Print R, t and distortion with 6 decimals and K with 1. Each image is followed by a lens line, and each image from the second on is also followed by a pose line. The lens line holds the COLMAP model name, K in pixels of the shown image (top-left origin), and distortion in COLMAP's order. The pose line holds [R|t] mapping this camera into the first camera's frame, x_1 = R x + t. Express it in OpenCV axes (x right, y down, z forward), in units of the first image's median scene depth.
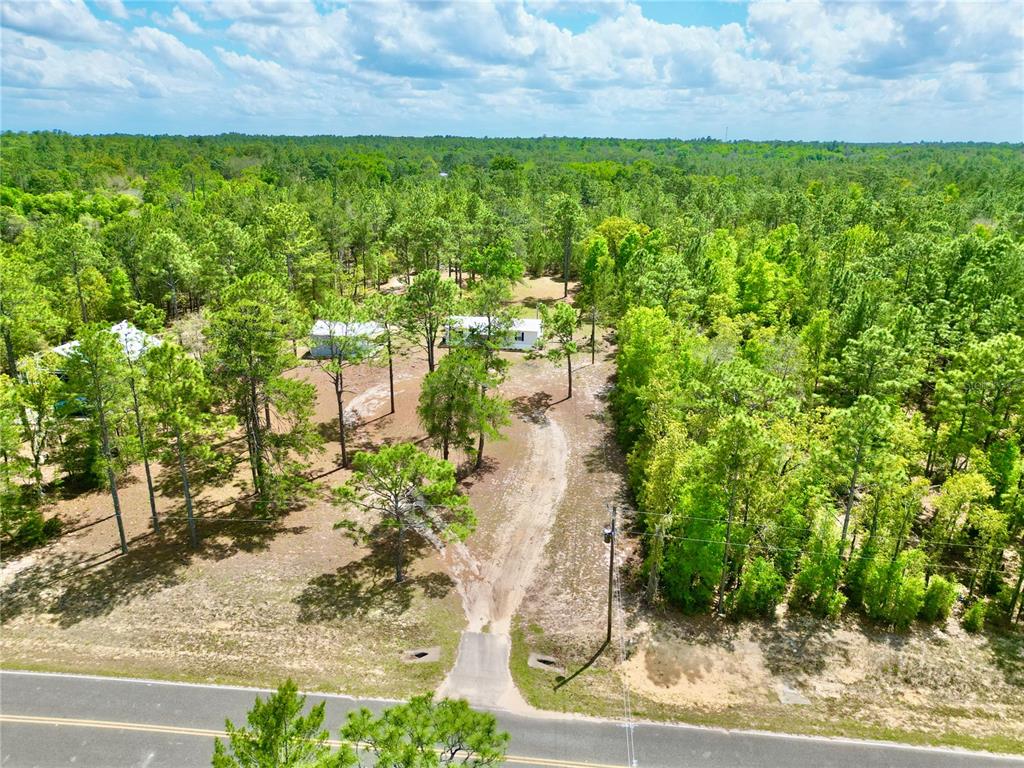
lens RADIAL K [[716.4, 0, 512.0], [0, 716.4, 384.0], [0, 0, 1]] dist [0.051198, -0.048694]
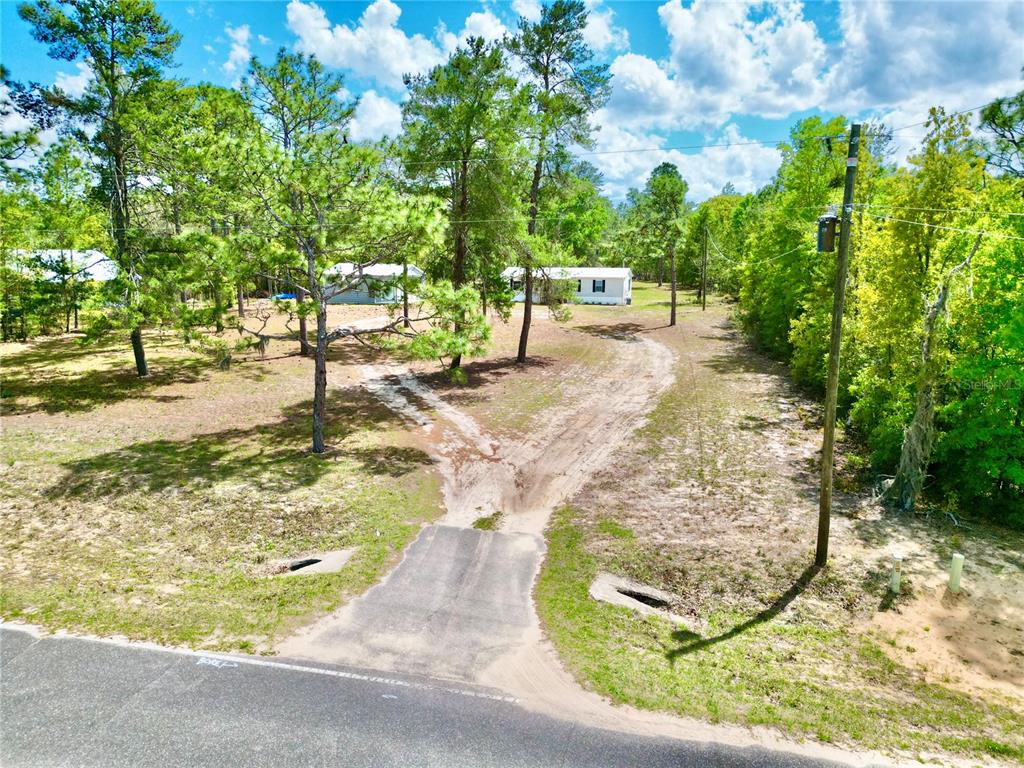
lens RADIAL K [[716.4, 0, 512.0], [0, 716.4, 384.0], [0, 0, 1]] dist [0.051198, -0.048694]
pose [[0.992937, 0.021530, -0.116674, 0.020270], [-0.038561, 0.988569, -0.145752, 0.297649], [0.112202, 0.149221, 0.982417, 0.563502]]
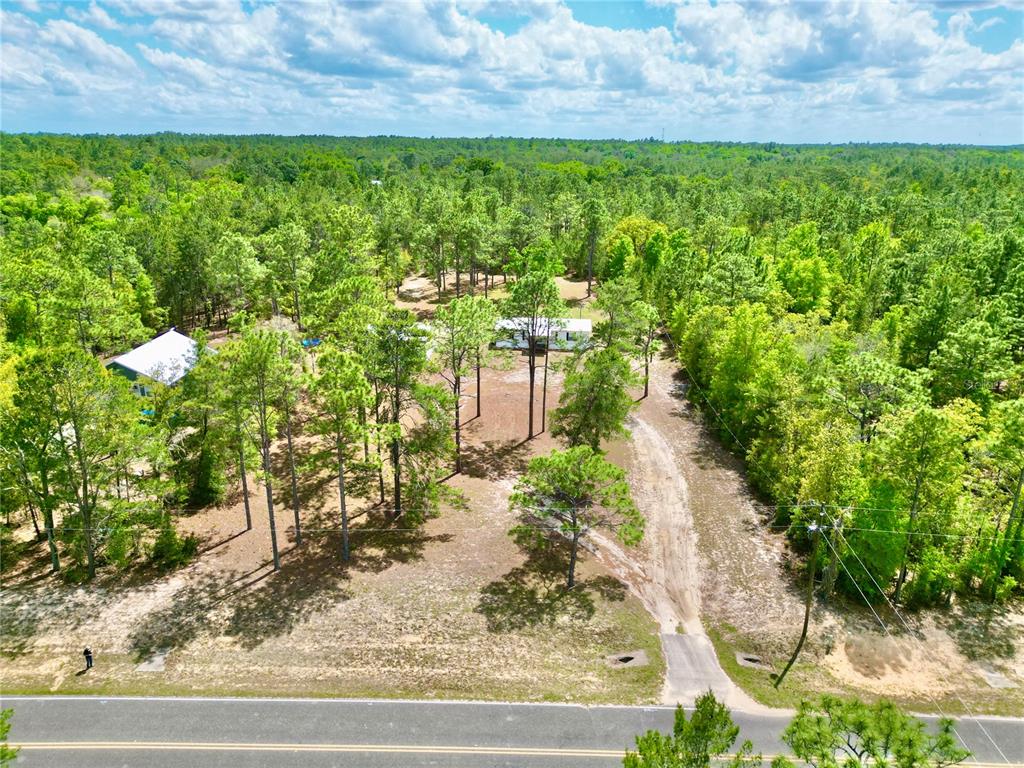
lens RADIAL K [[716.4, 0, 512.0], [0, 716.4, 384.0], [0, 0, 1]] dist [0.051198, -0.048694]
pose [[0.996644, -0.024714, 0.078043, -0.312564], [0.024747, 0.999694, 0.000545, -0.005794], [-0.078032, 0.001388, 0.996950, 0.021505]]
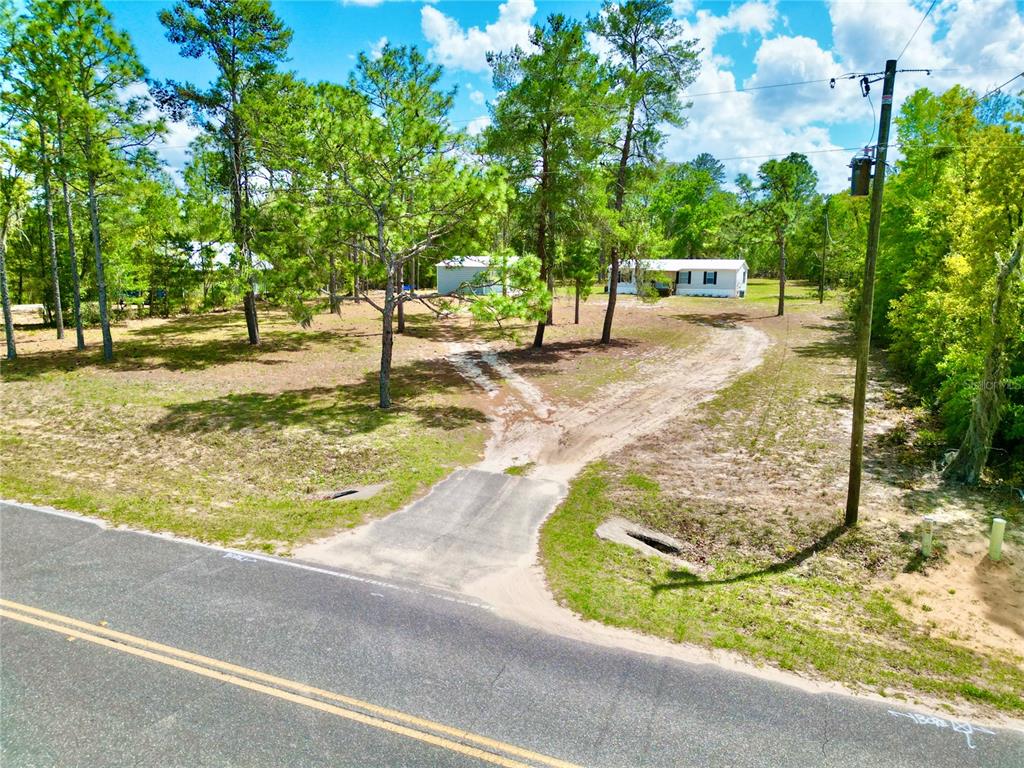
lens RADIAL K [[716.4, 0, 512.0], [0, 716.4, 384.0], [0, 0, 1]] dist [0.051198, -0.048694]
pose [[0.956087, 0.052847, -0.288279, 0.069365], [-0.096358, 0.985609, -0.138892, 0.322480], [0.276790, 0.160571, 0.947420, 0.565392]]
